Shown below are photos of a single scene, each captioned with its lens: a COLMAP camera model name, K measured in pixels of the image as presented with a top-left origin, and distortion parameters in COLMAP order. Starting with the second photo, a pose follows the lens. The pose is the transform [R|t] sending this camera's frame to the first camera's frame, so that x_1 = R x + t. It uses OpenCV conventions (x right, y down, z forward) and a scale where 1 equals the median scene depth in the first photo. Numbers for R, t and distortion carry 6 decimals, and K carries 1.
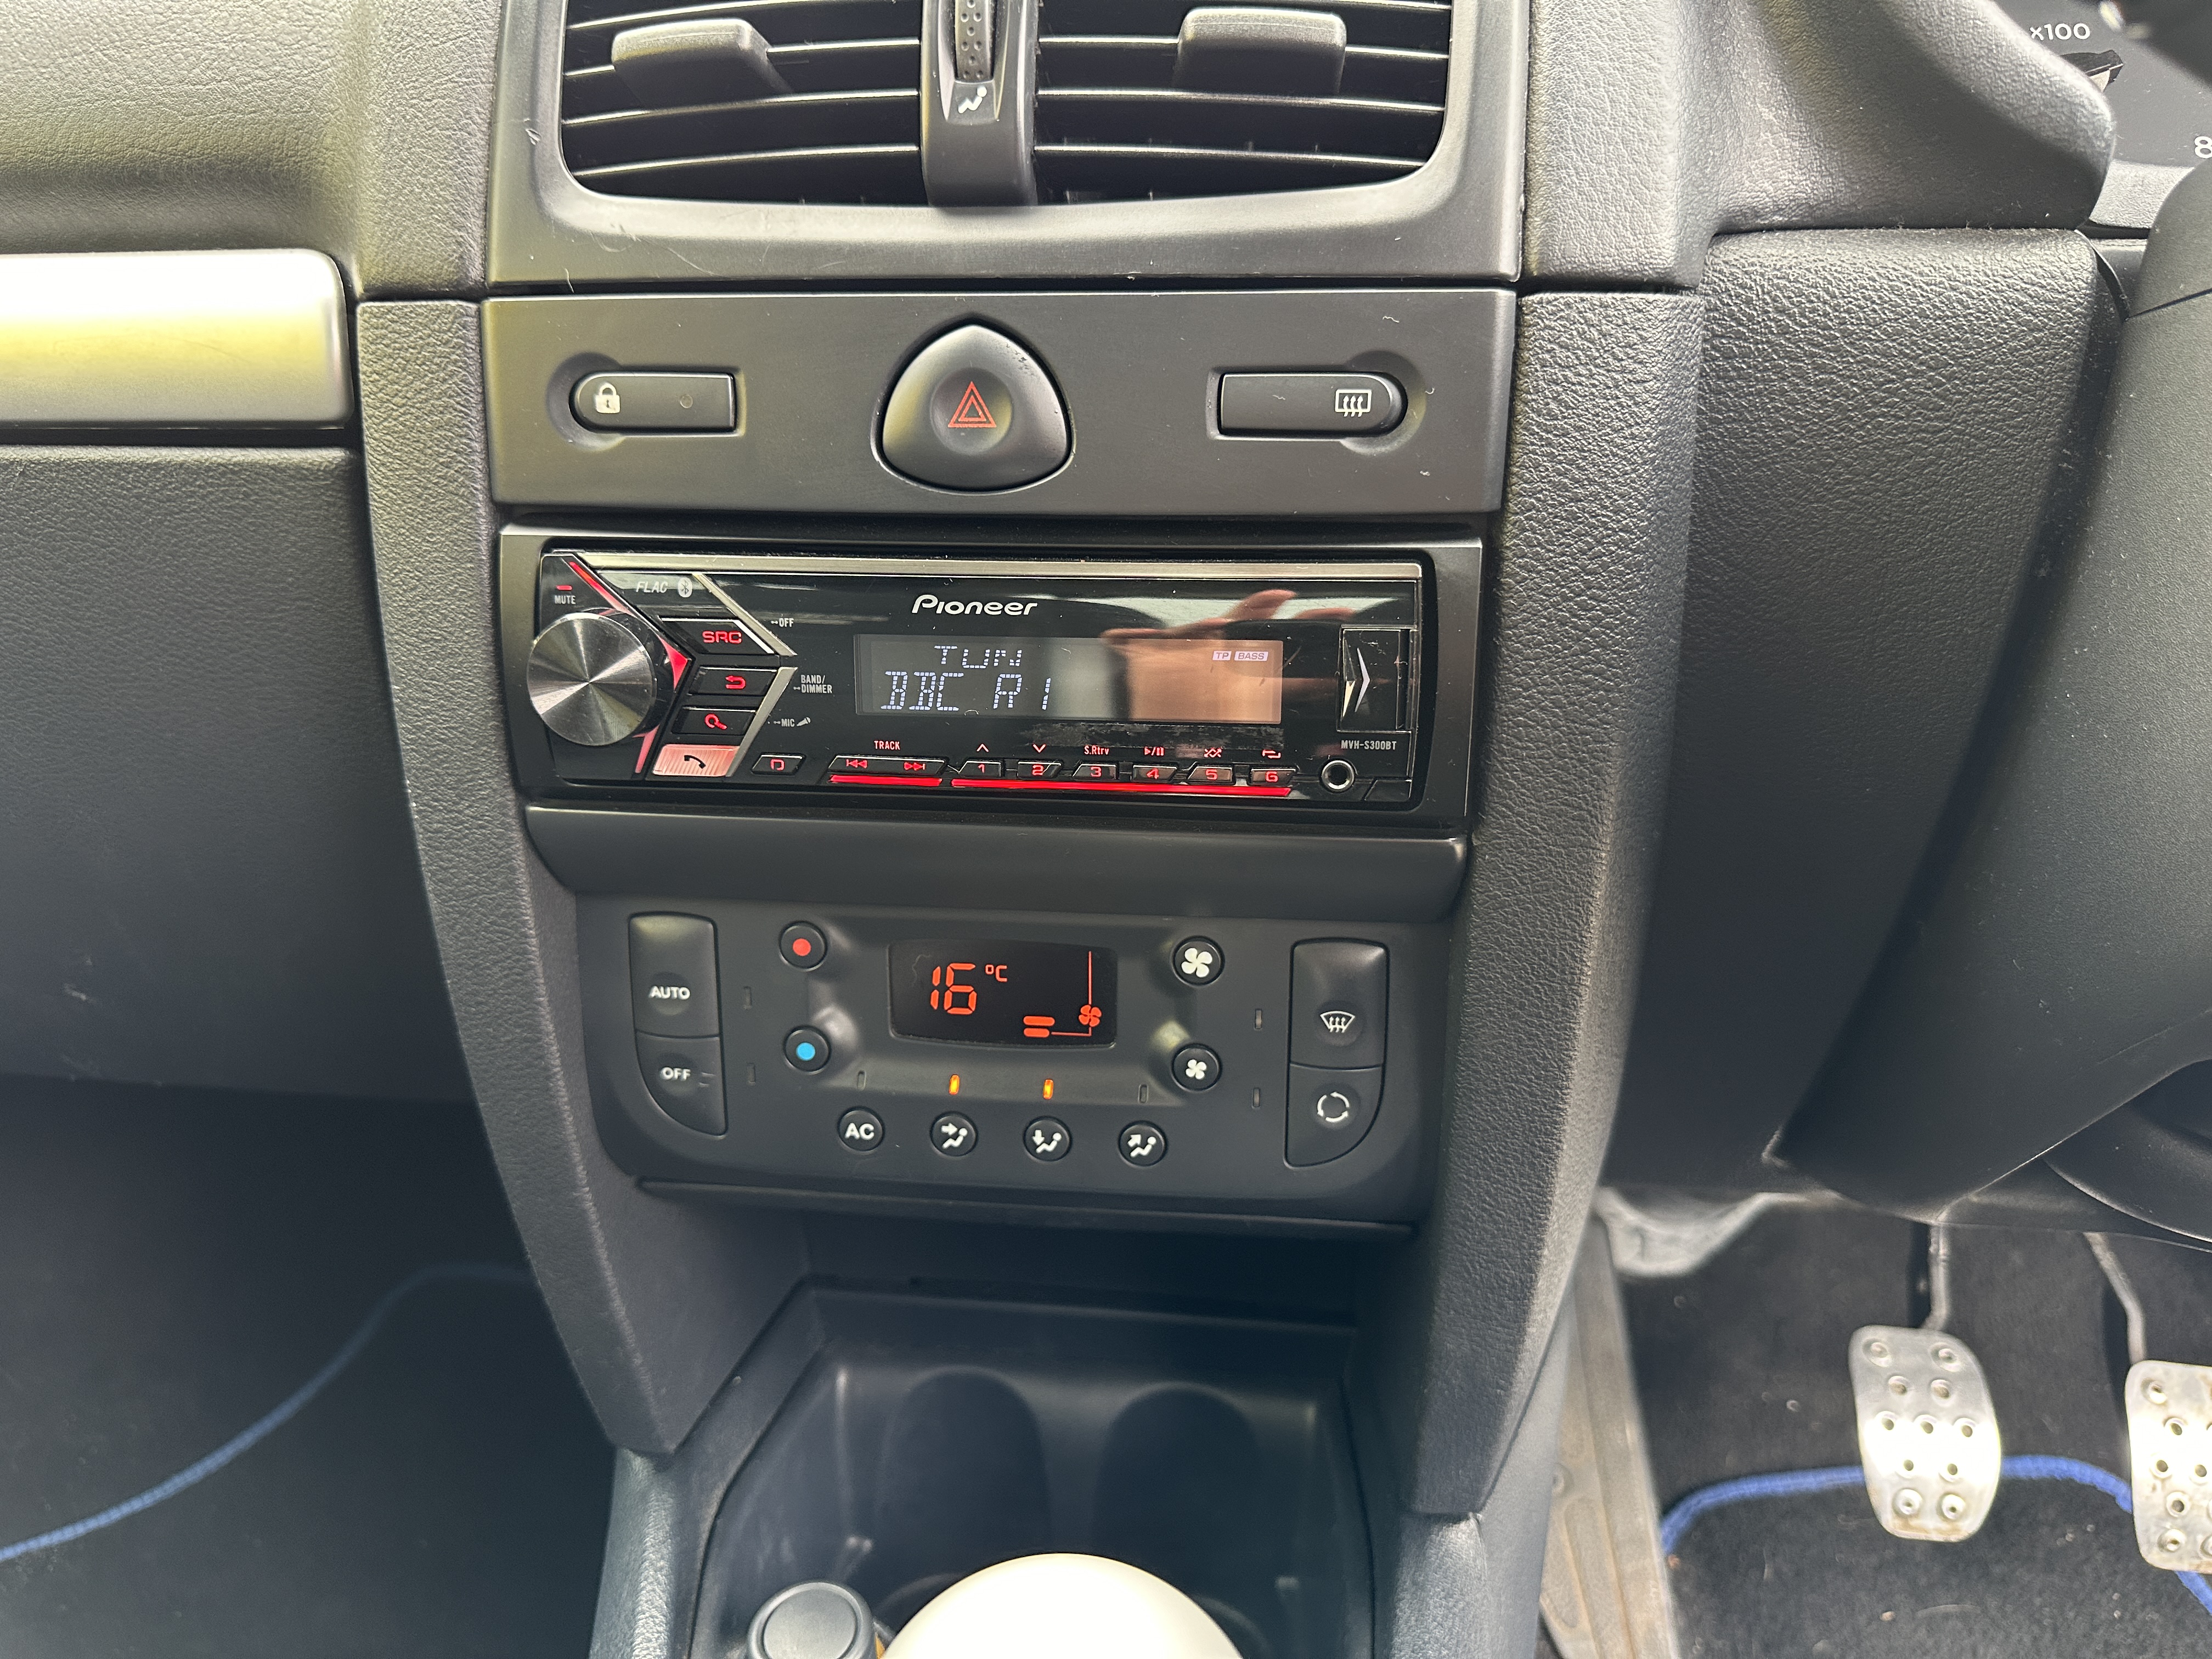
lens RADIAL K [[1587.5, 0, 1091.2], [0, 1587.5, 824.4], [0, 0, 1]] dist [0.073236, -0.094606]
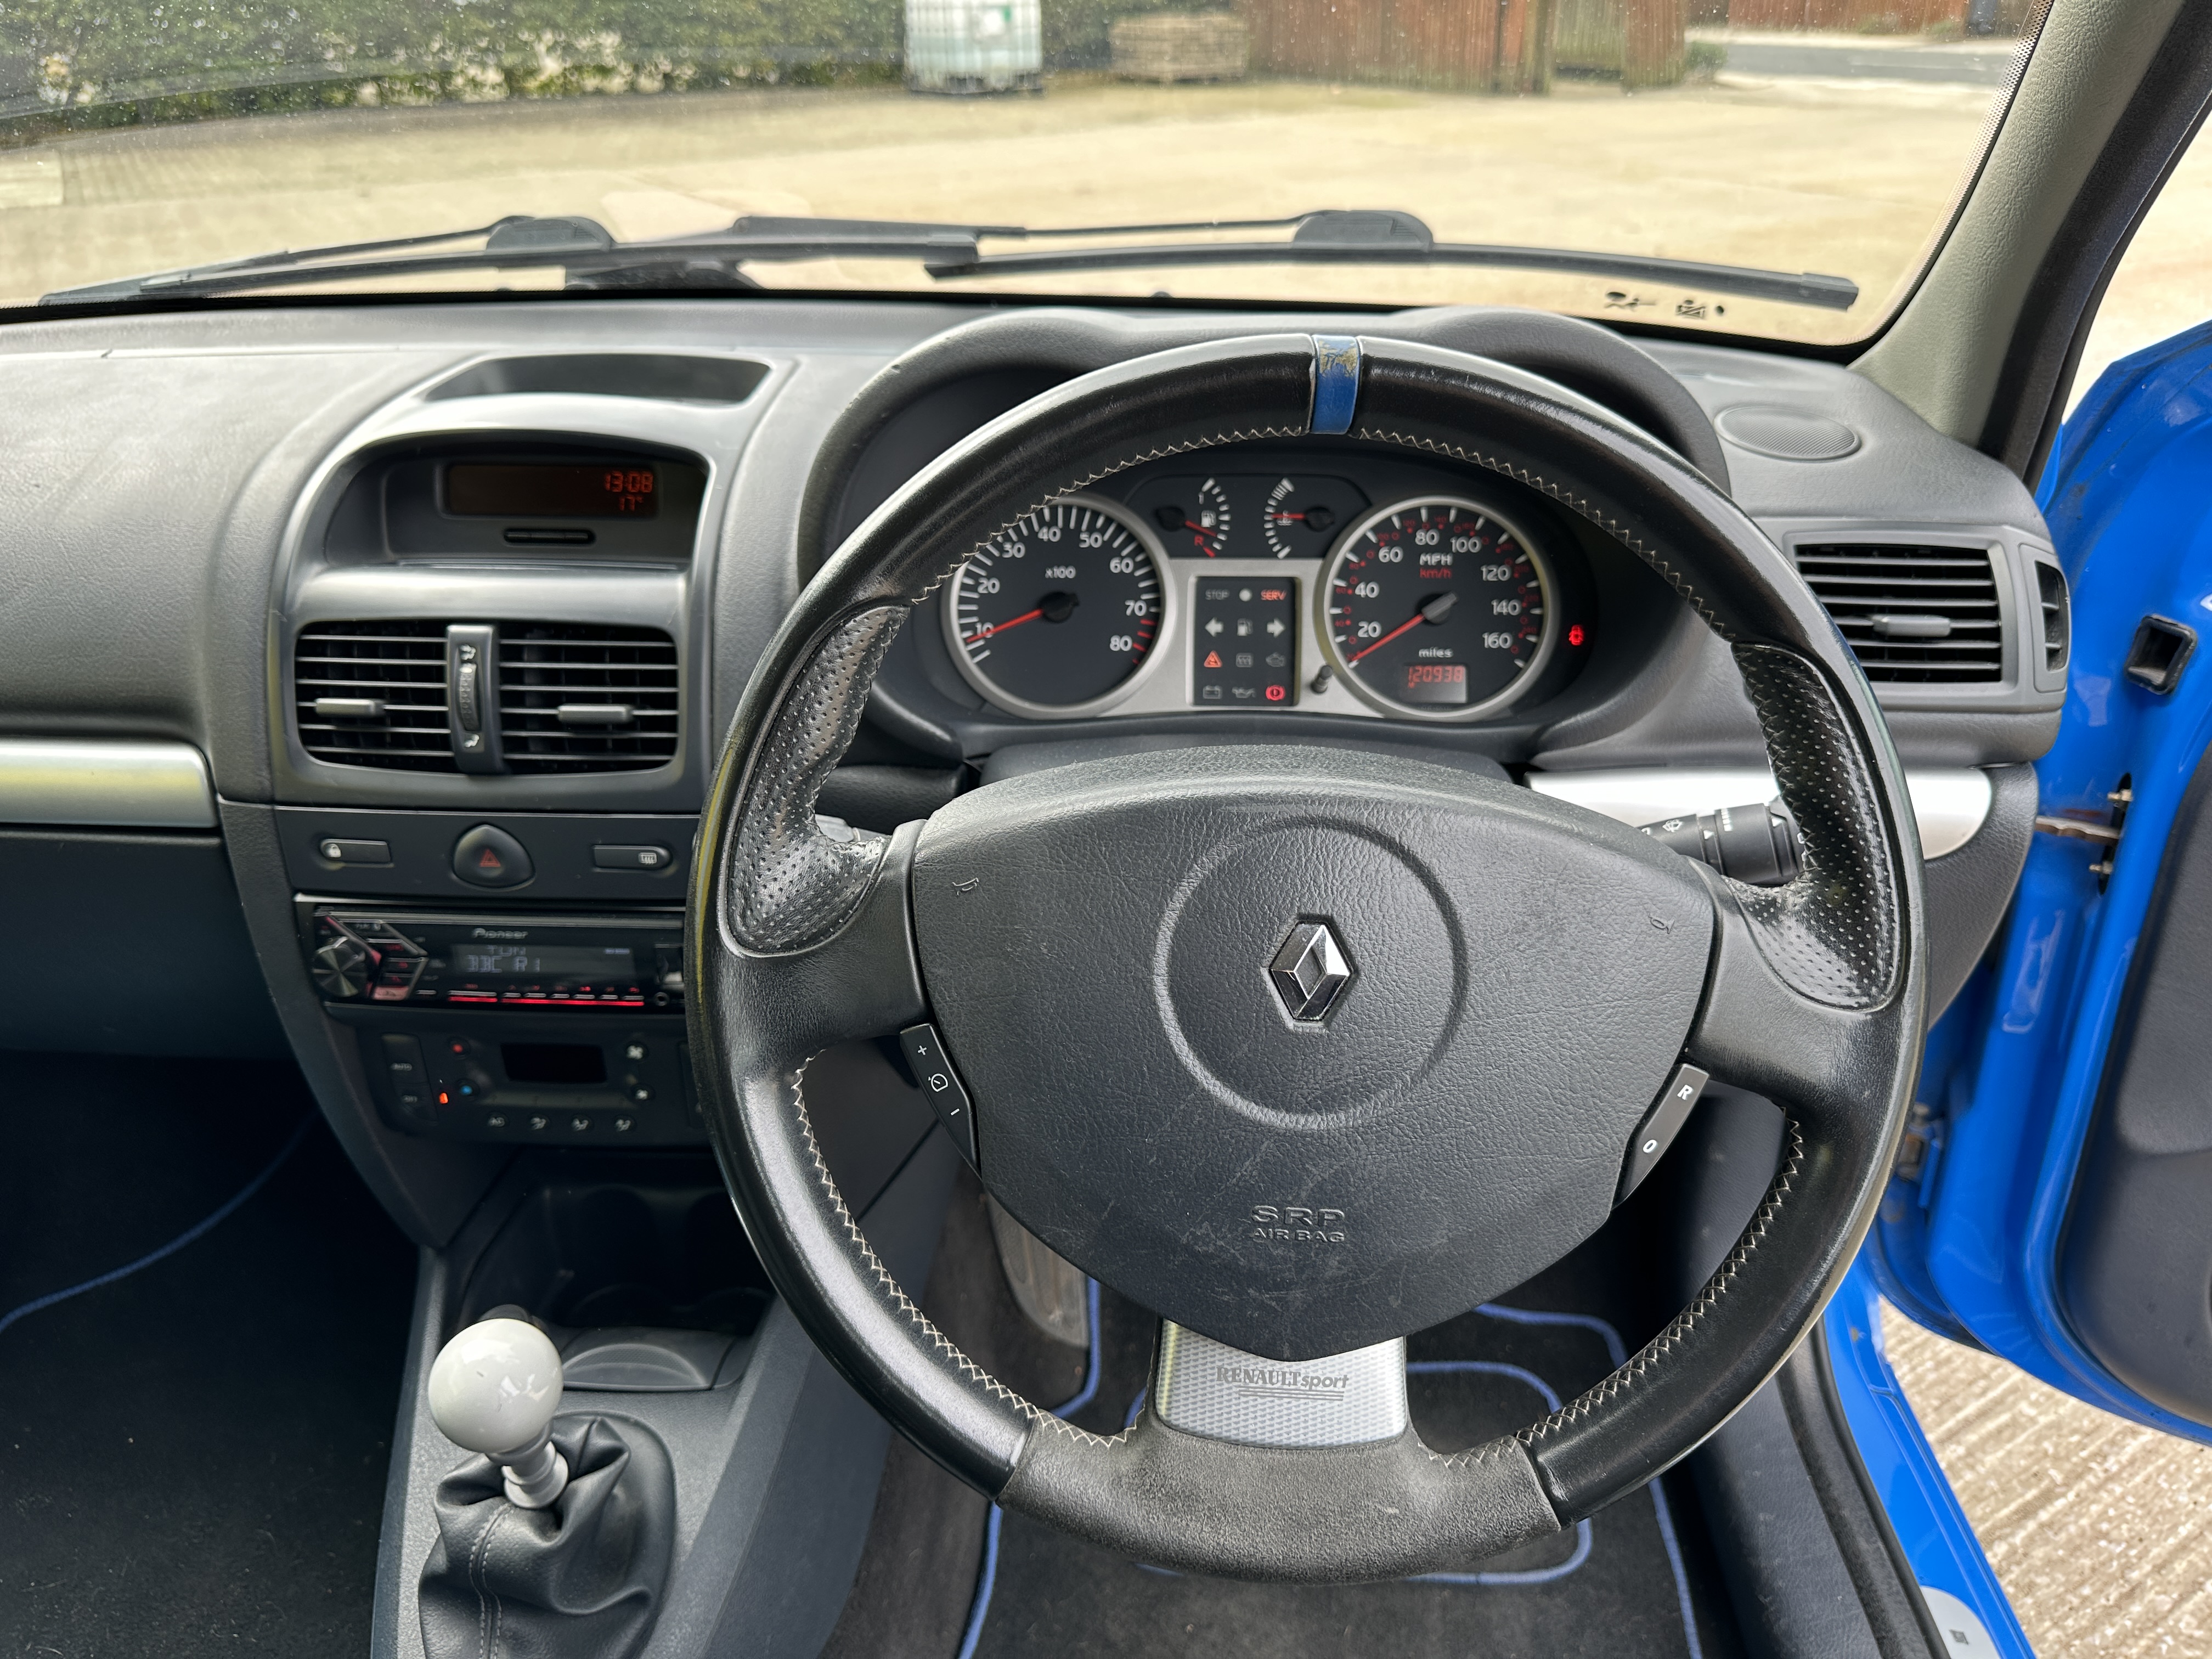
lens RADIAL K [[1586.1, 0, 1106.0], [0, 1586.1, 829.5], [0, 0, 1]] dist [-0.006050, -0.009082]
pose [[0.997792, -0.033534, 0.057334, 0.594826], [0.021000, 0.978188, 0.206657, -0.650109], [-0.063013, -0.204997, 0.976732, -1.128324]]
